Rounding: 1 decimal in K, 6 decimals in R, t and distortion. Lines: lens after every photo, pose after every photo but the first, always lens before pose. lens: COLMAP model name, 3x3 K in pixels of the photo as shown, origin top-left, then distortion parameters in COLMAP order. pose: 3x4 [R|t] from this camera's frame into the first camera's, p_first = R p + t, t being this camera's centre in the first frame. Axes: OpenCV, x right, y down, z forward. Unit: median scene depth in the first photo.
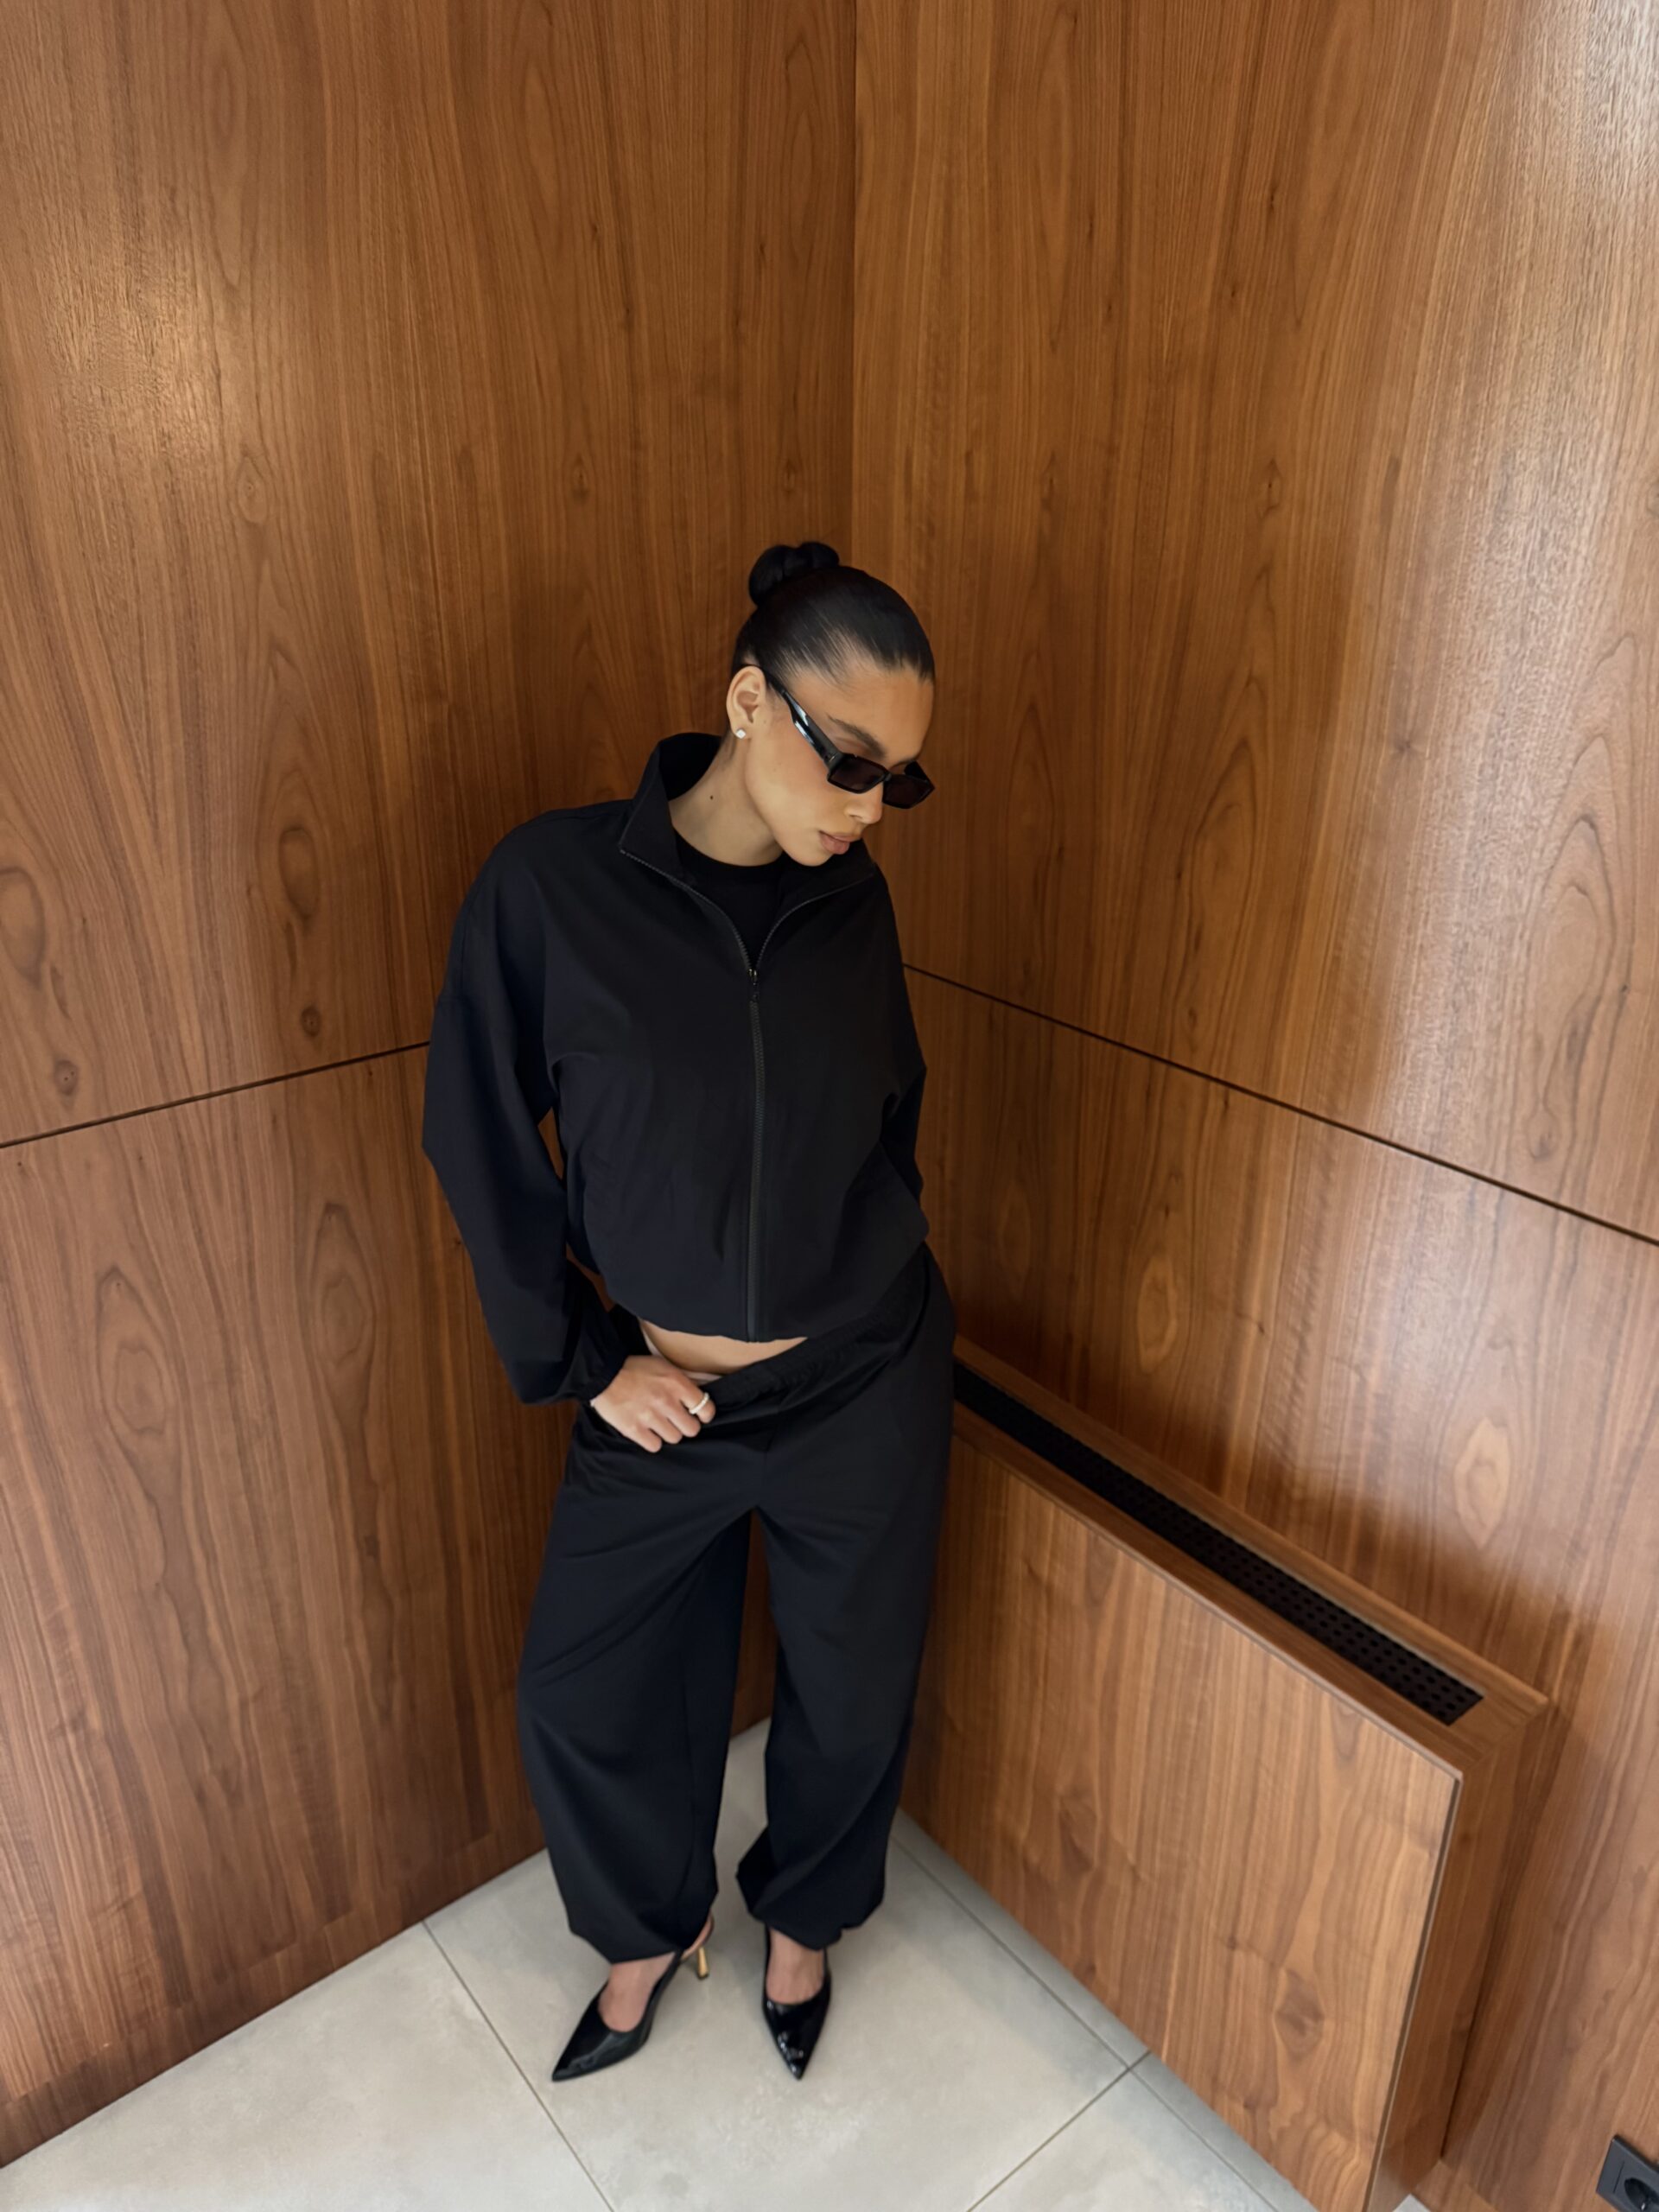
lens RADIAL K [[1609.0, 0, 821.5], [0, 1609.0, 1106.8], [0, 0, 1]] dist [-0.011080, -0.013122]
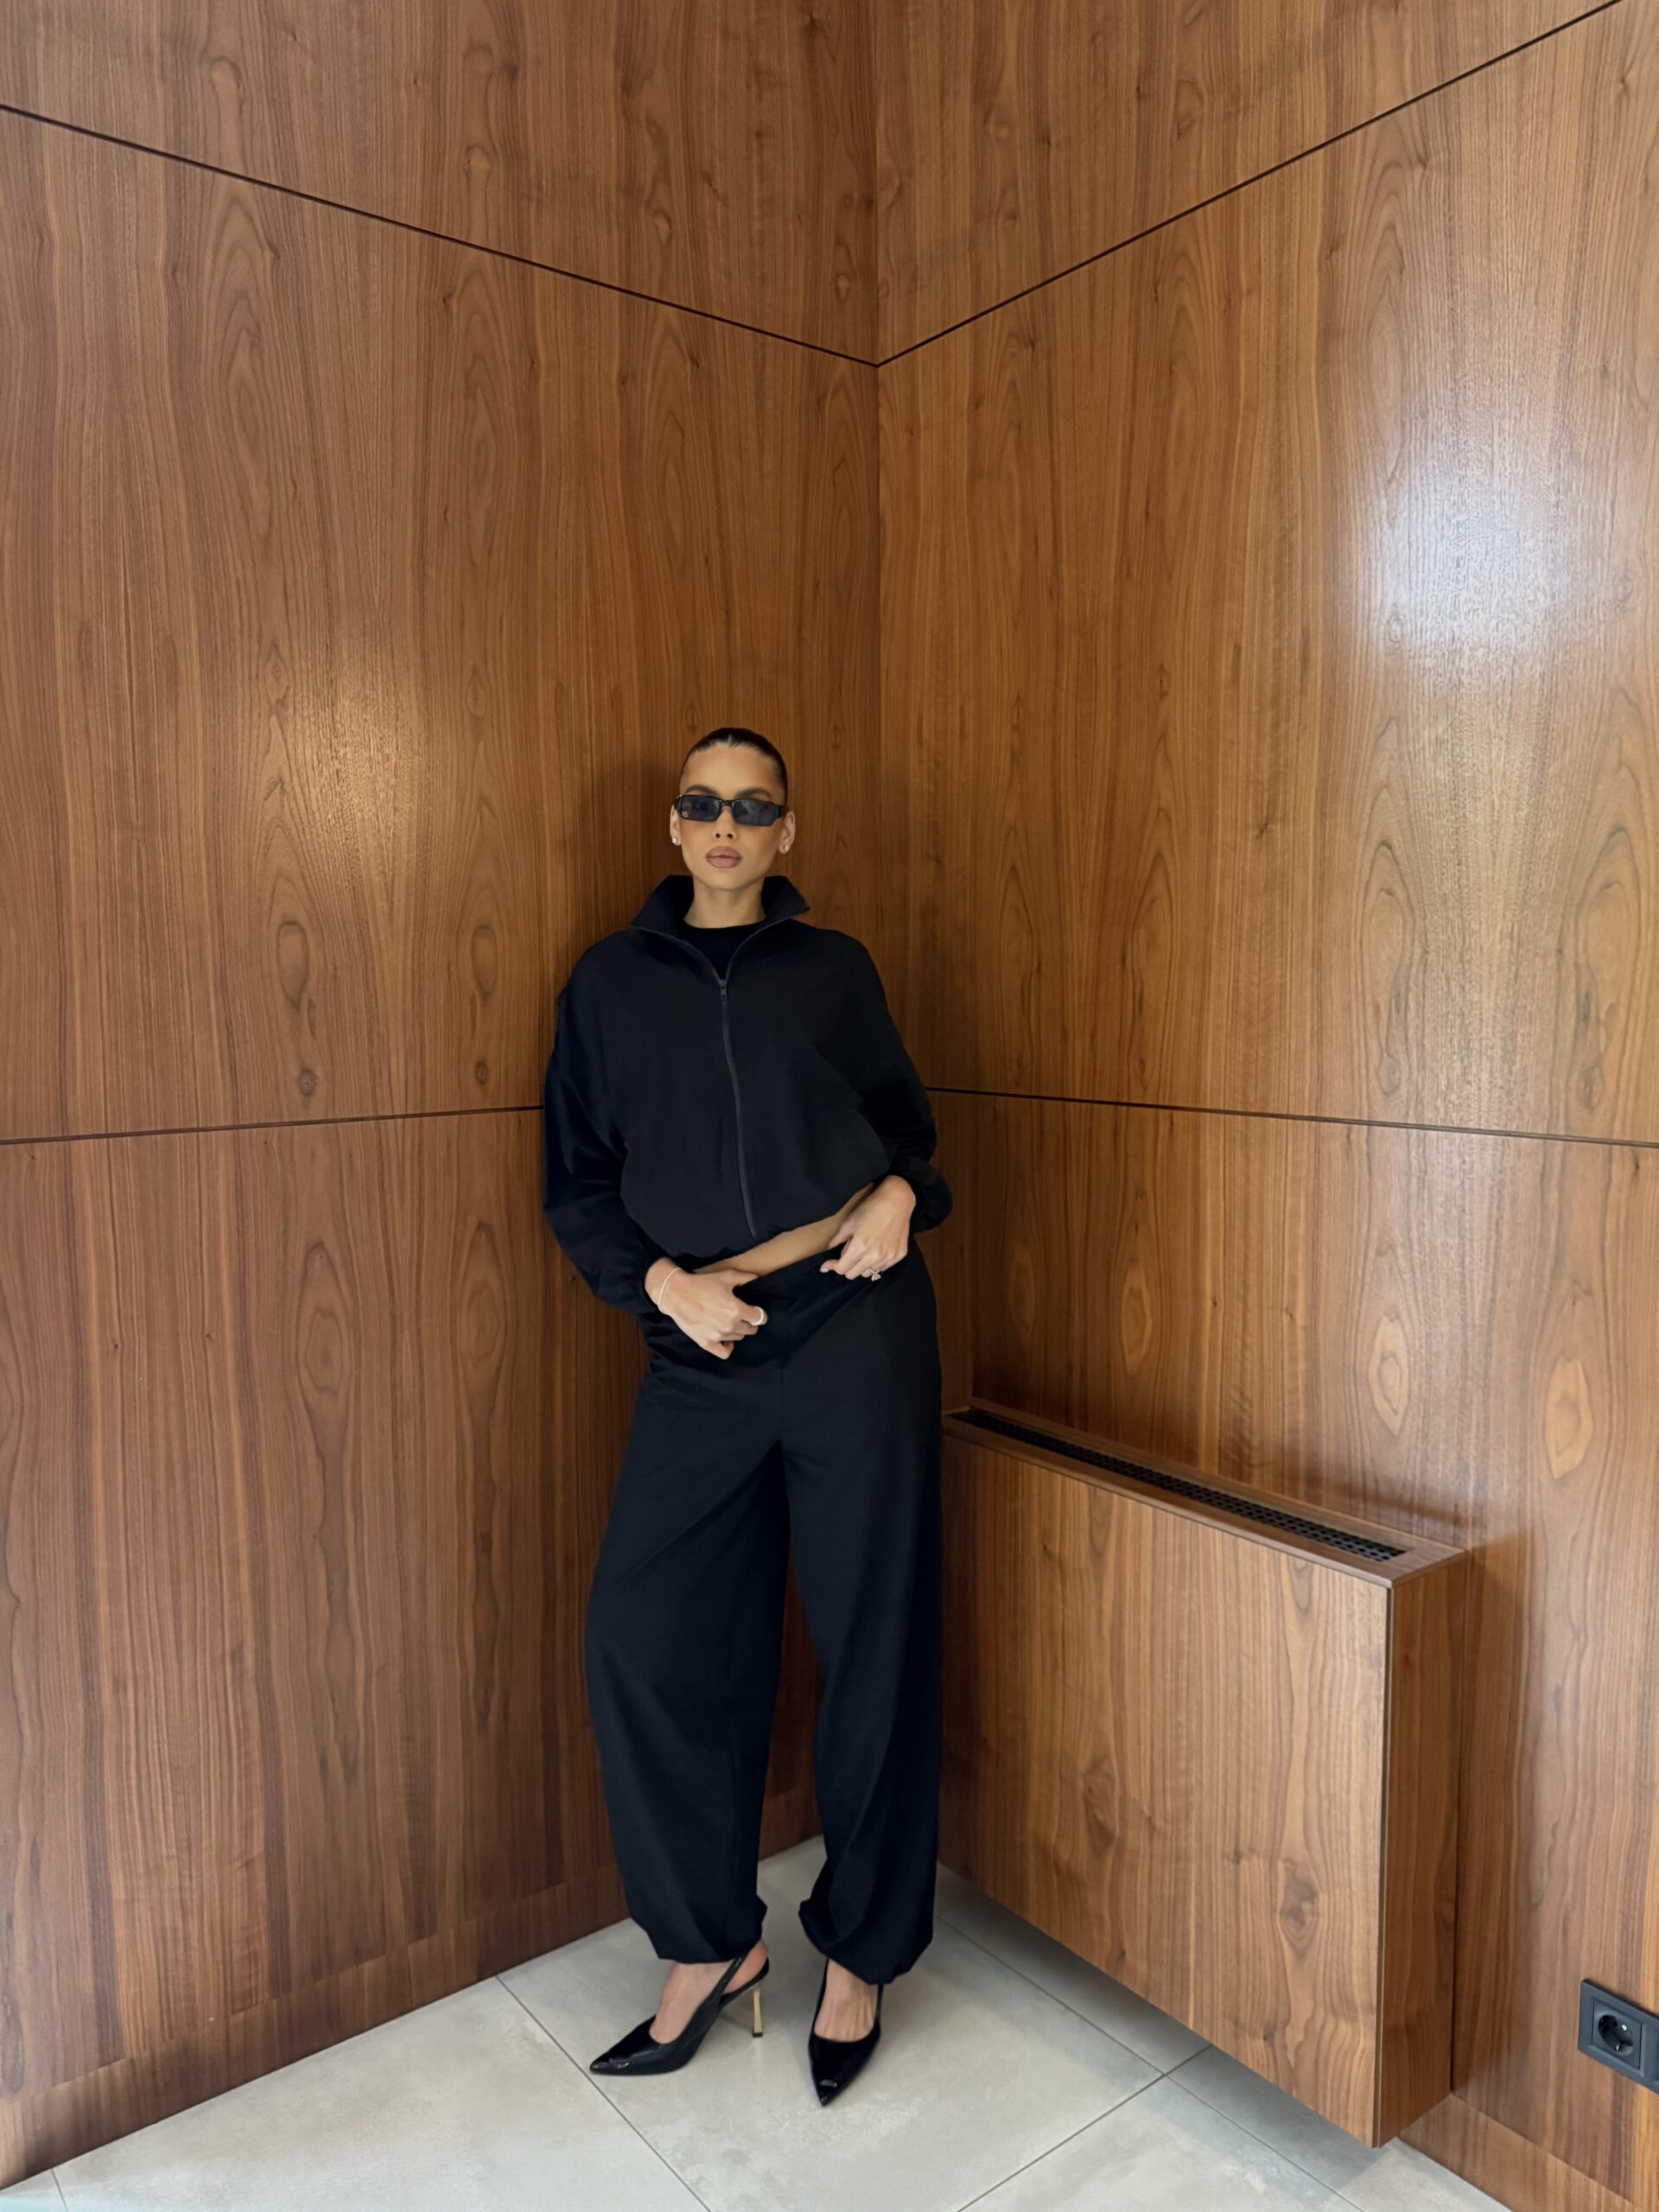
lens RADIAL K [[1609.0, 0, 835.2], [0, 1609.0, 1104.3], [0, 0, 1]] dist [-0.011080, -0.013122]
pose [[0.999912, -0.009011, -0.009758, -0.010470], [0.005437, 0.947969, -0.318315, 0.392446], [0.012119, 0.318234, 0.947935, -0.249241]]
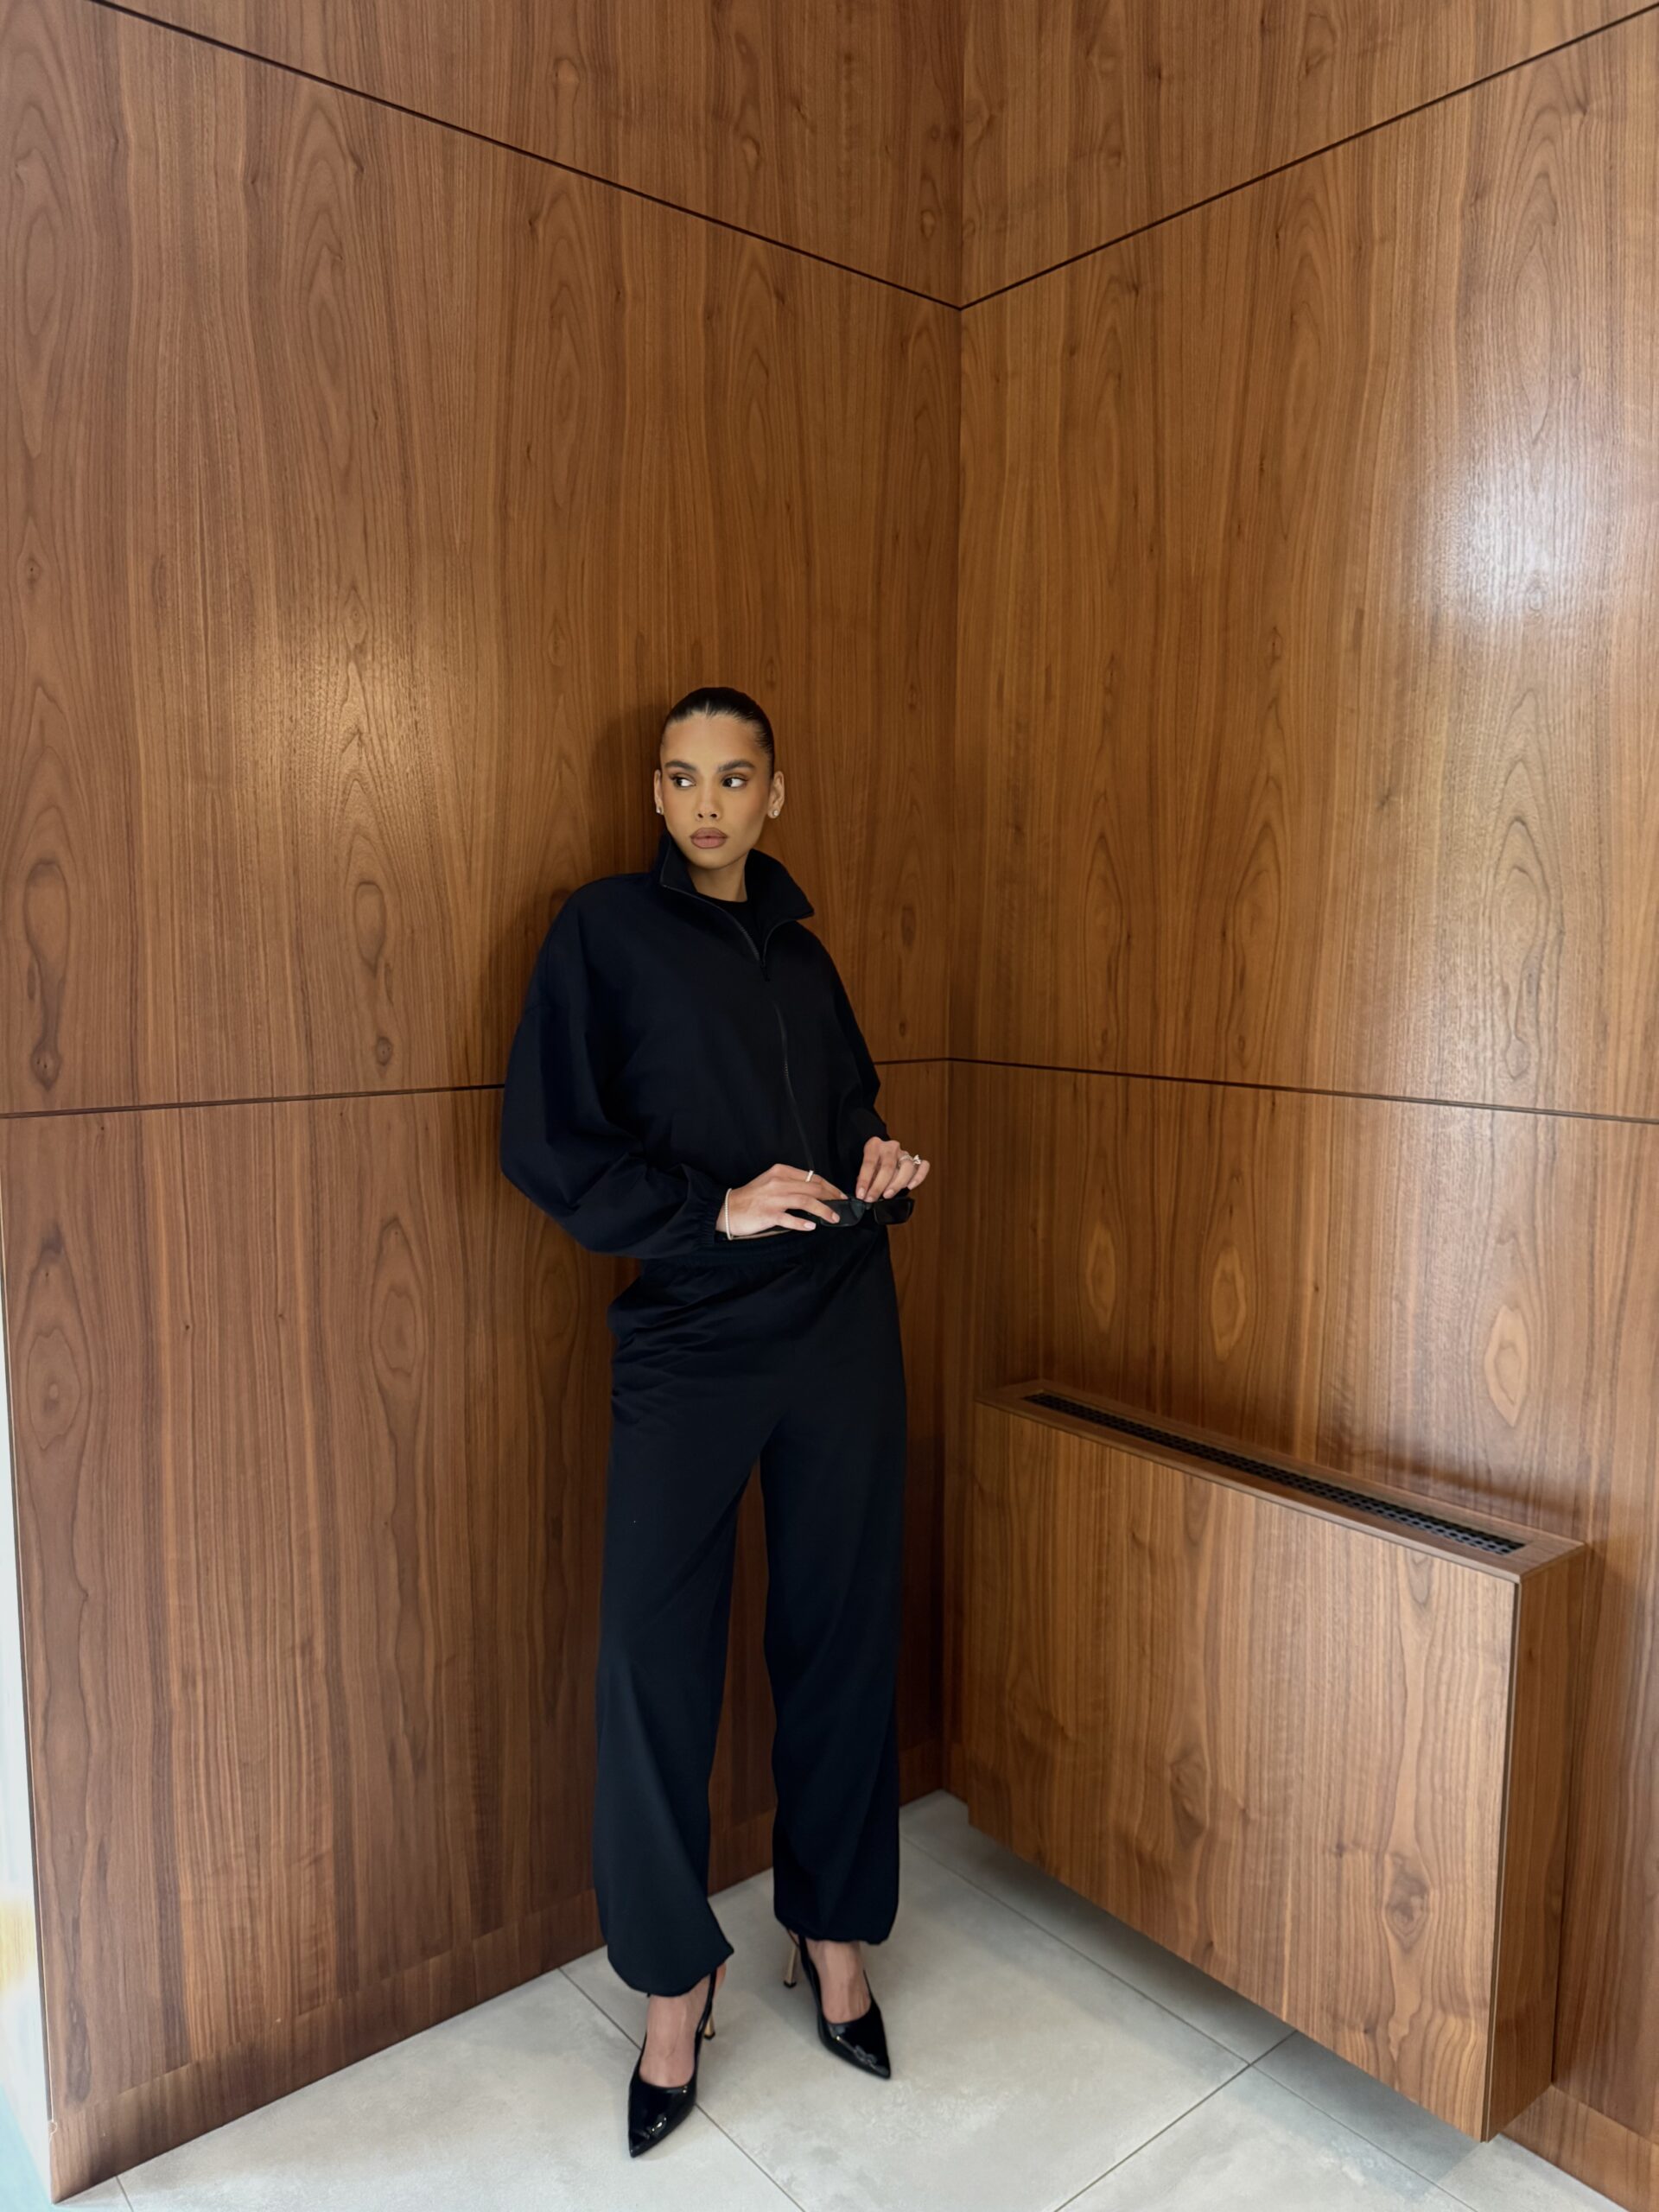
lens RADIAL K [[1609.0, 0, 844.8], [0, 1609.0, 1112.9], [0, 0, 1]] dist [-0.011080, -0.013122]
pose [[0.999676, 0.002443, 0.025344, -0.119717], [0.005039, 0.956721, -0.290963, 0.368626], [-0.024958, 0.290996, 0.956399, -0.208917]]
